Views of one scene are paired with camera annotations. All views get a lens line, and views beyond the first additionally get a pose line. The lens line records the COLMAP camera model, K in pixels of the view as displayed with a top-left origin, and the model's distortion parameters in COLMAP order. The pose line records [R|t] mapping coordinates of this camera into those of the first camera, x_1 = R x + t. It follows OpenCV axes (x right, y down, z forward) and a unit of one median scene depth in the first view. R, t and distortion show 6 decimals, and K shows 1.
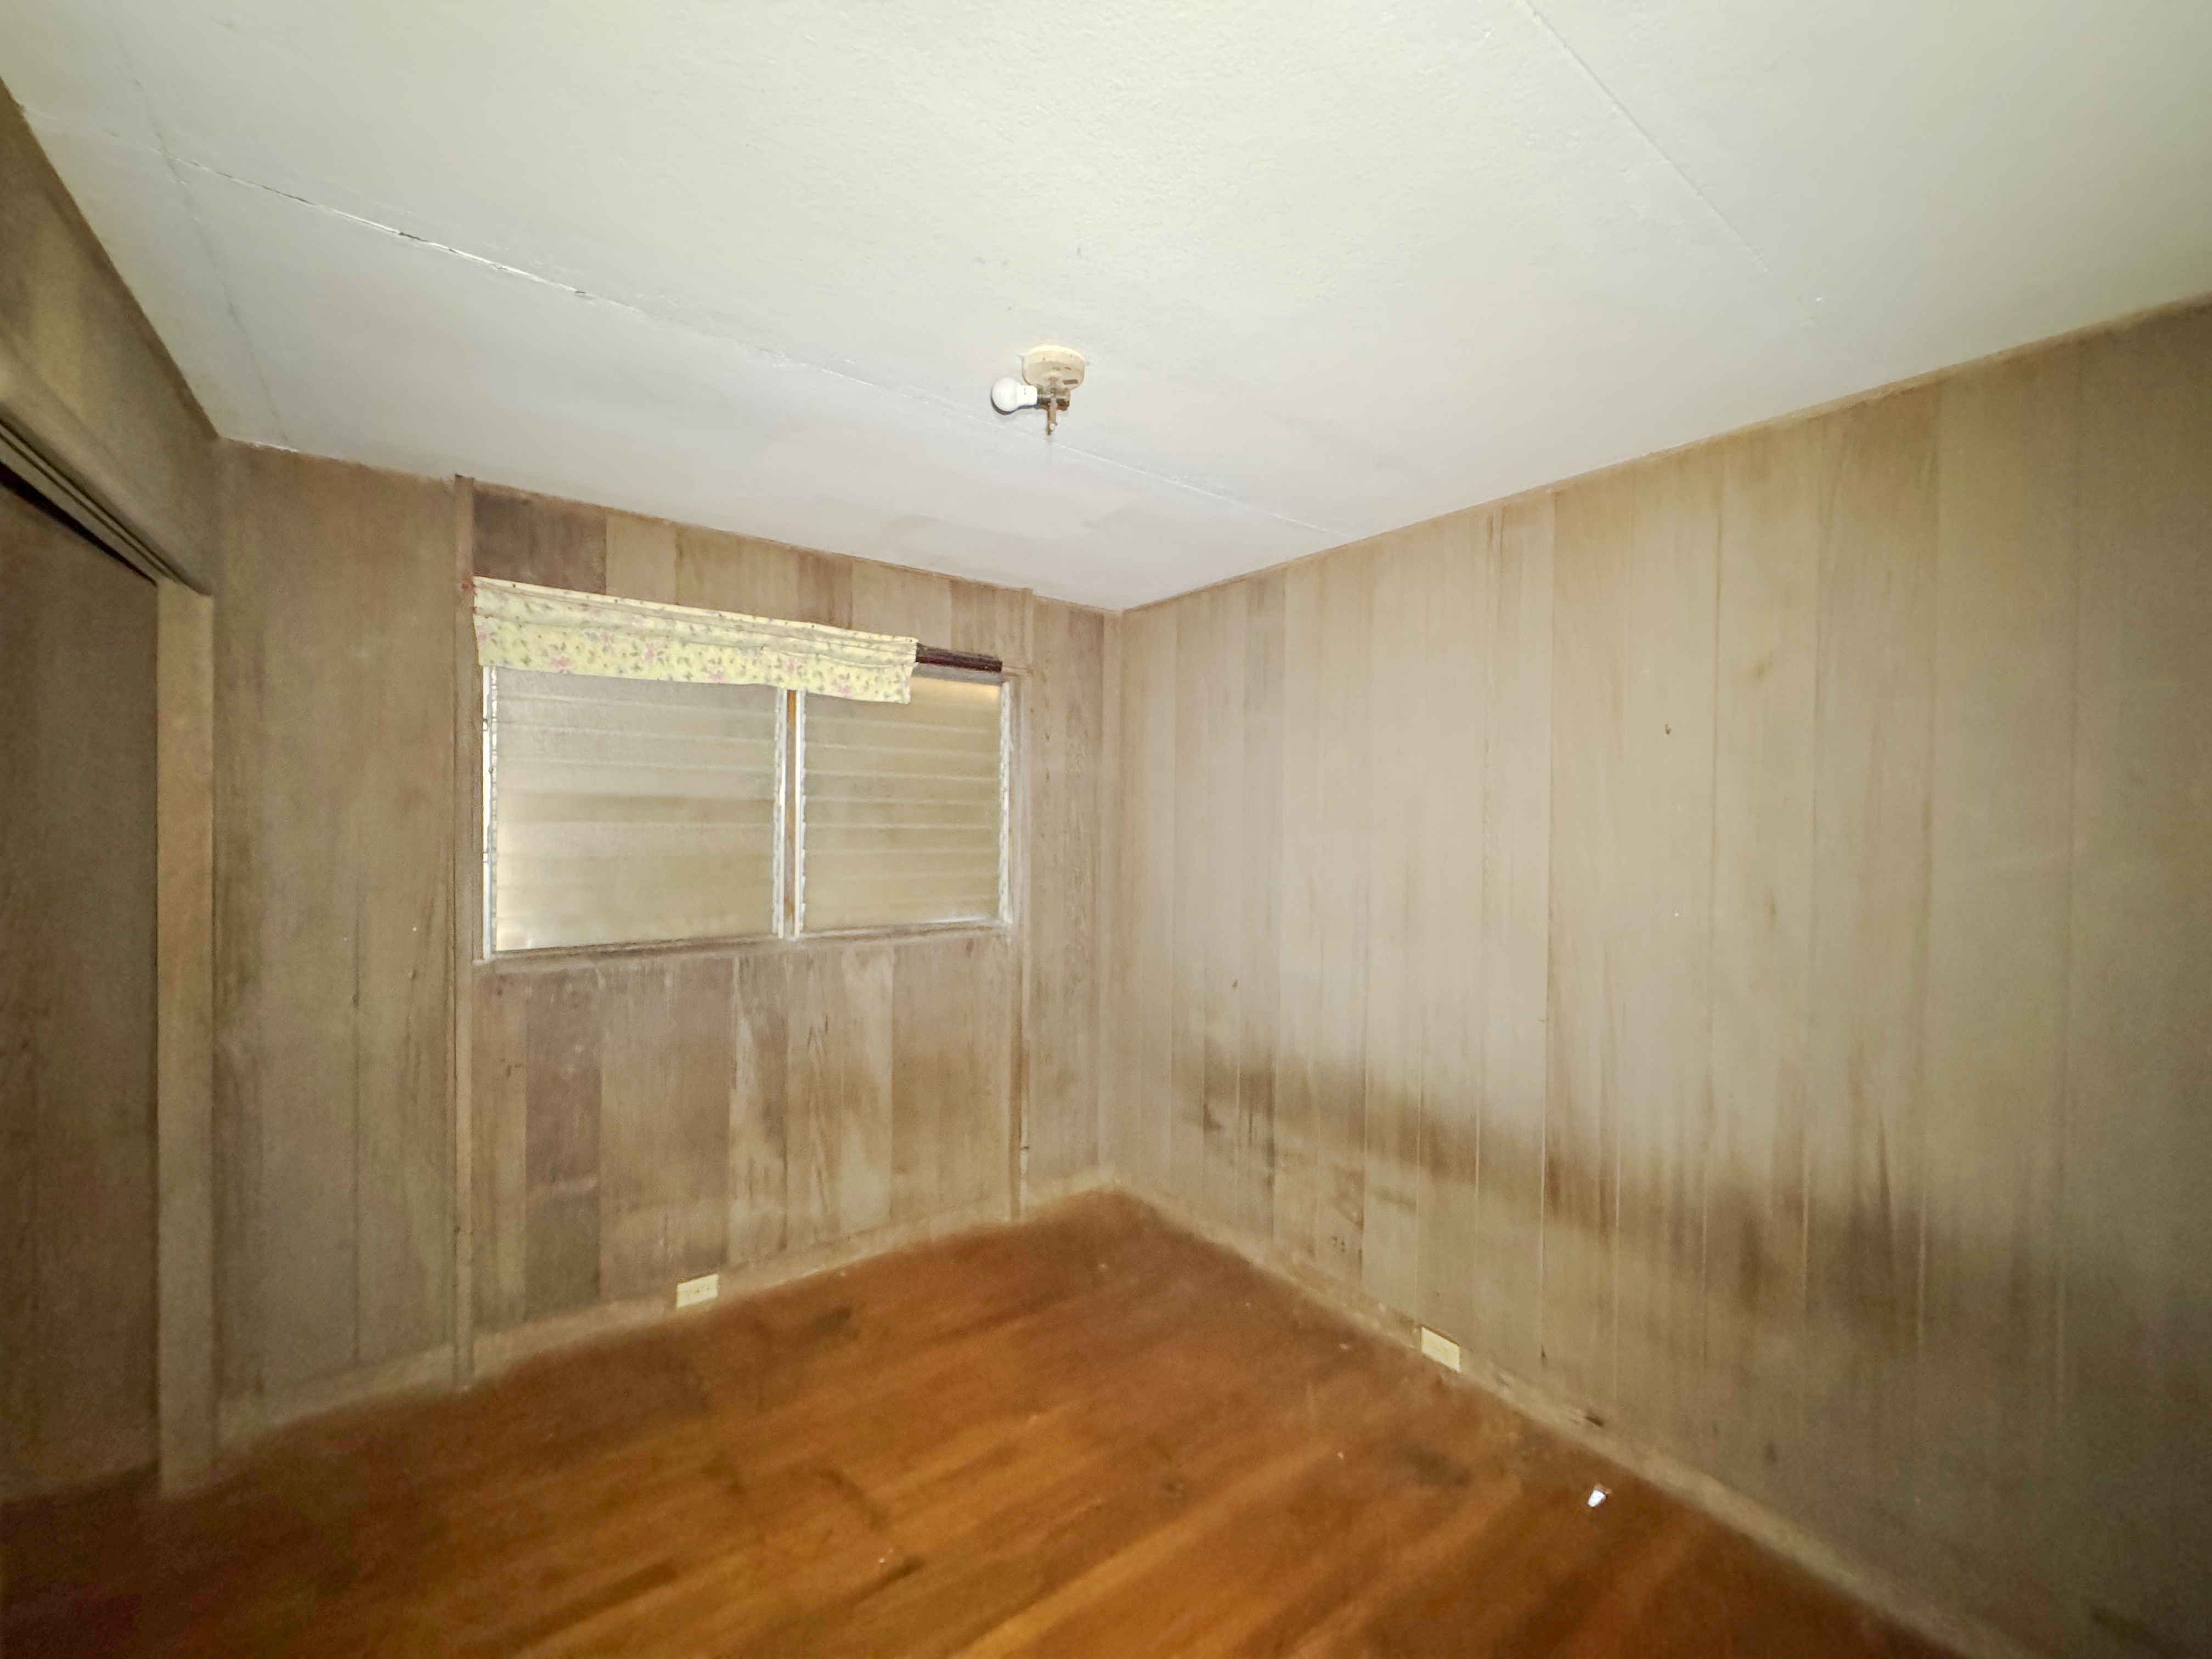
lens RADIAL K [[882.0, 0, 1104.2], [0, 882.0, 828.4], [0, 0, 1]] dist [-0.002399, 0.000688]
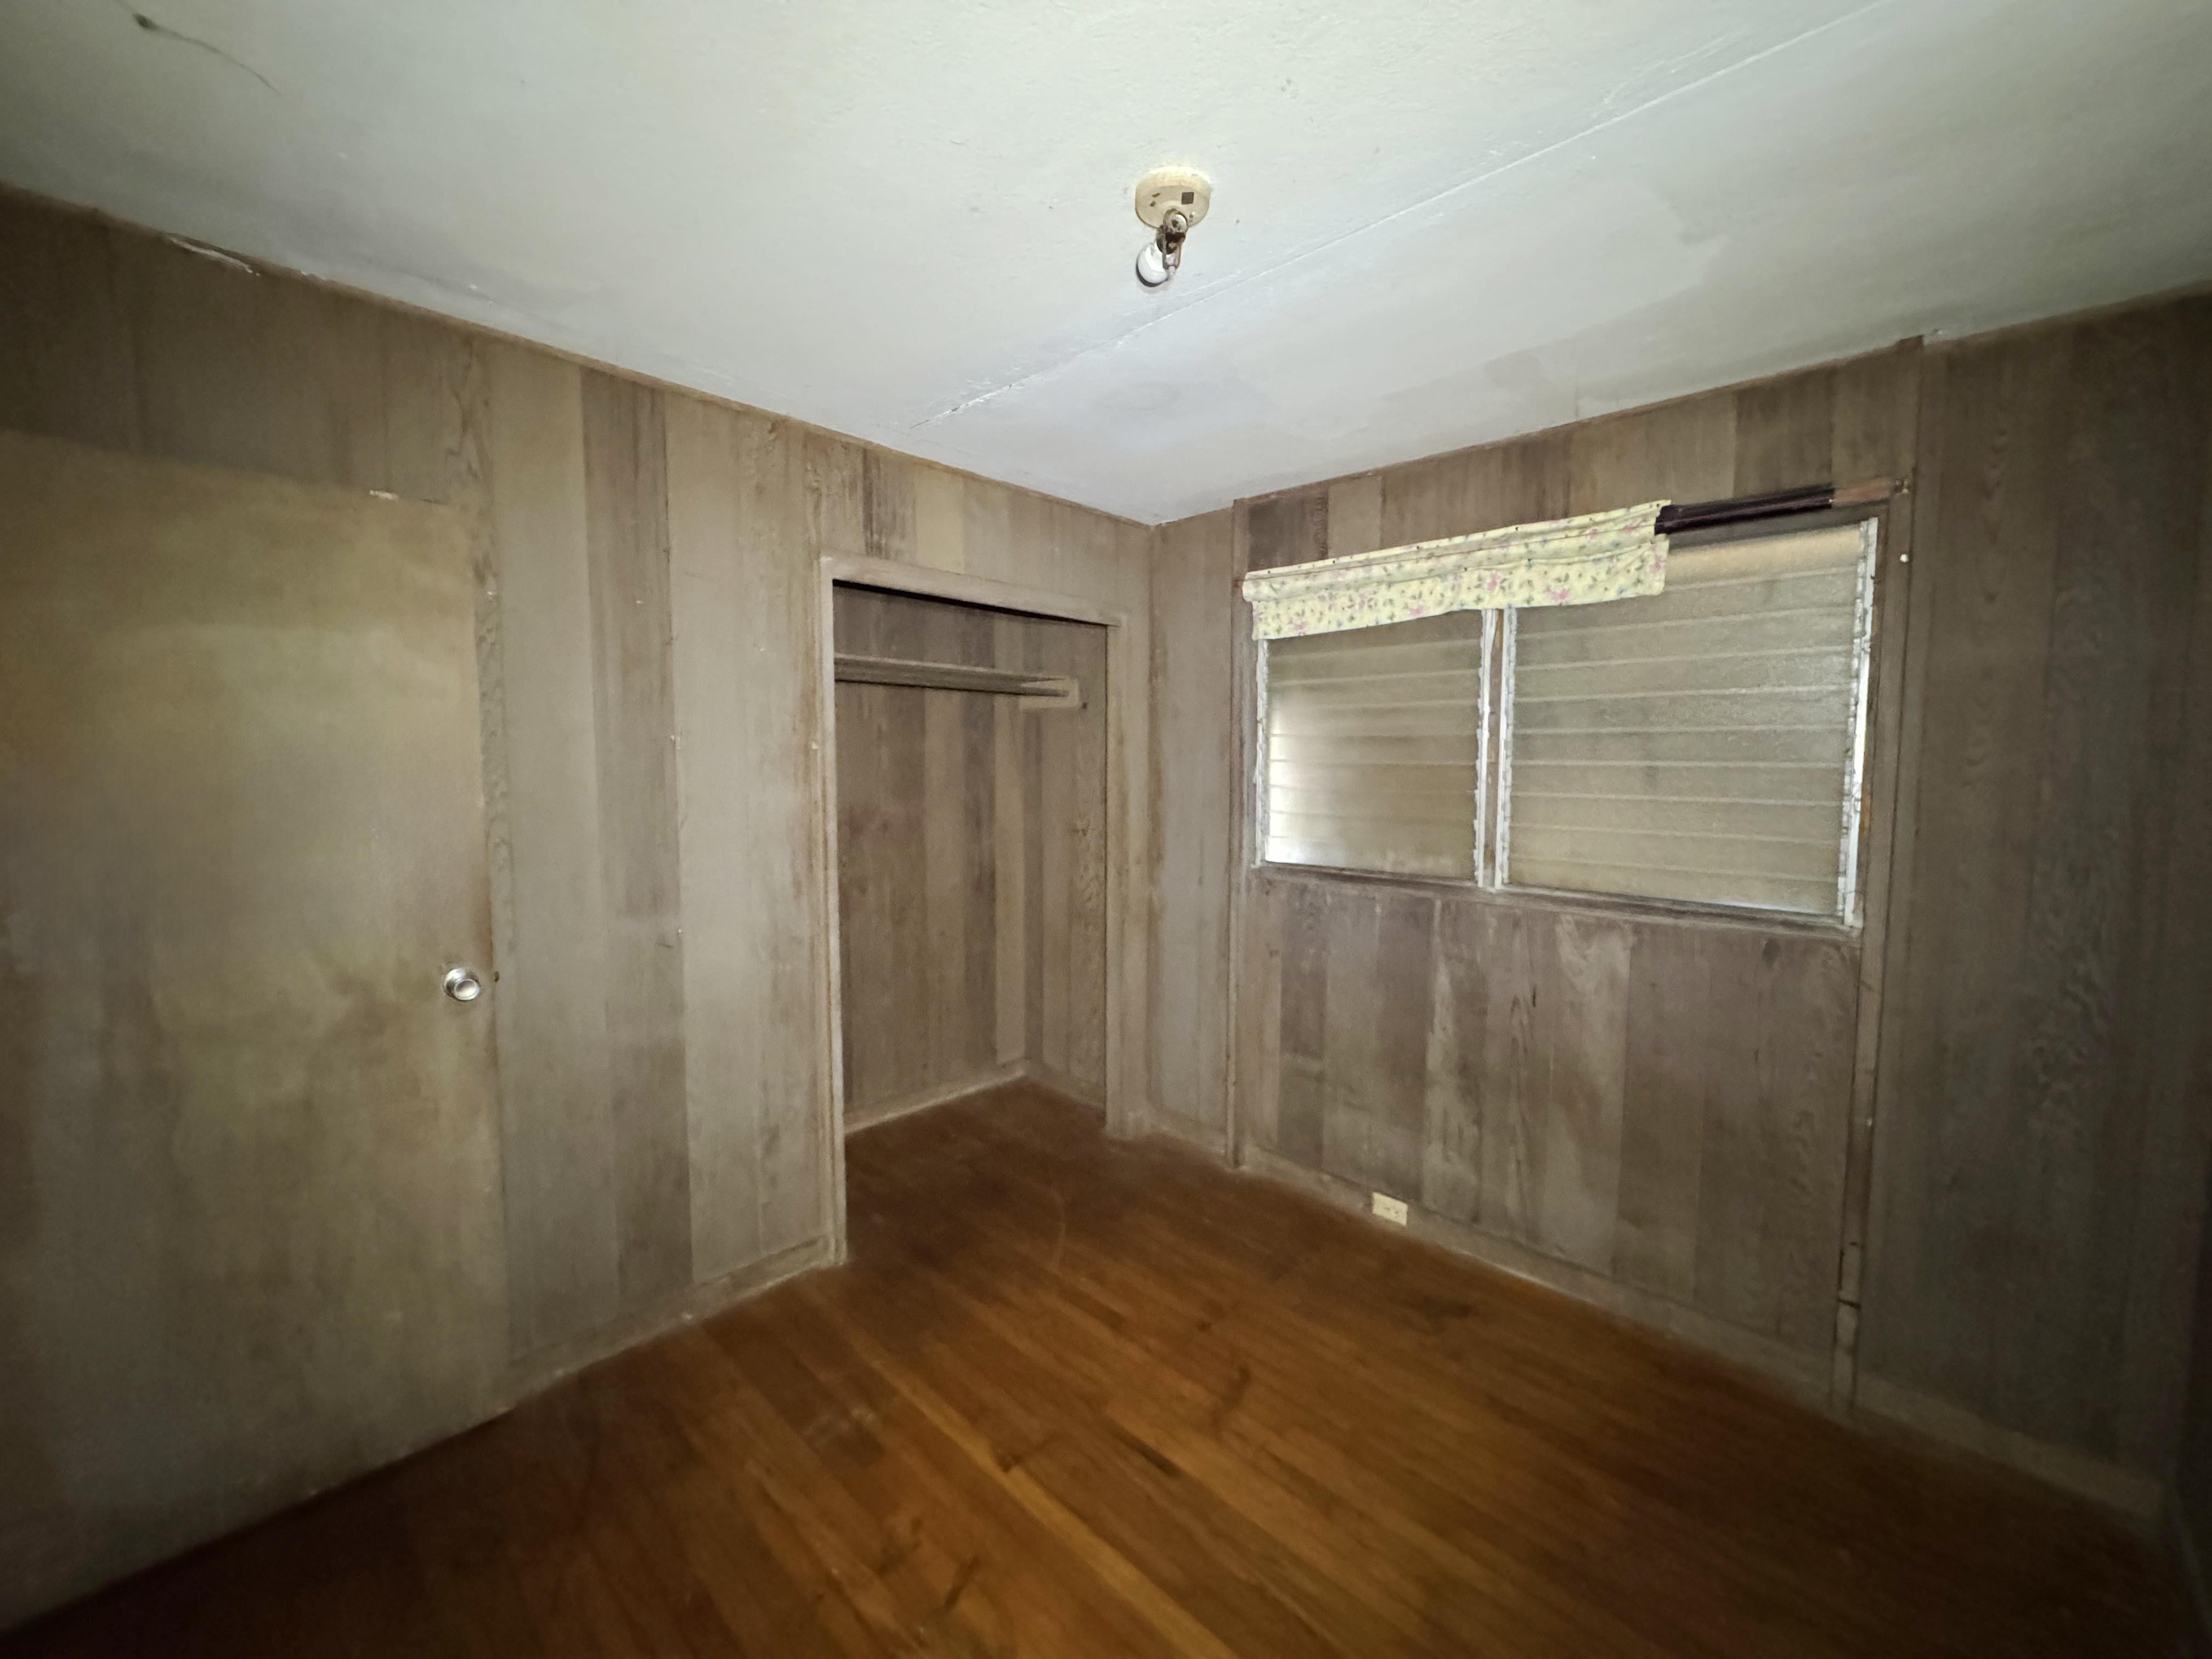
lens RADIAL K [[882.0, 0, 1104.2], [0, 882.0, 828.4], [0, 0, 1]] dist [-0.002399, 0.000688]
pose [[0.162686, 0.061430, -0.984764, 0.471571], [-0.016810, 0.998088, 0.059484, 0.016671], [0.986535, 0.006876, 0.163407, 0.476130]]
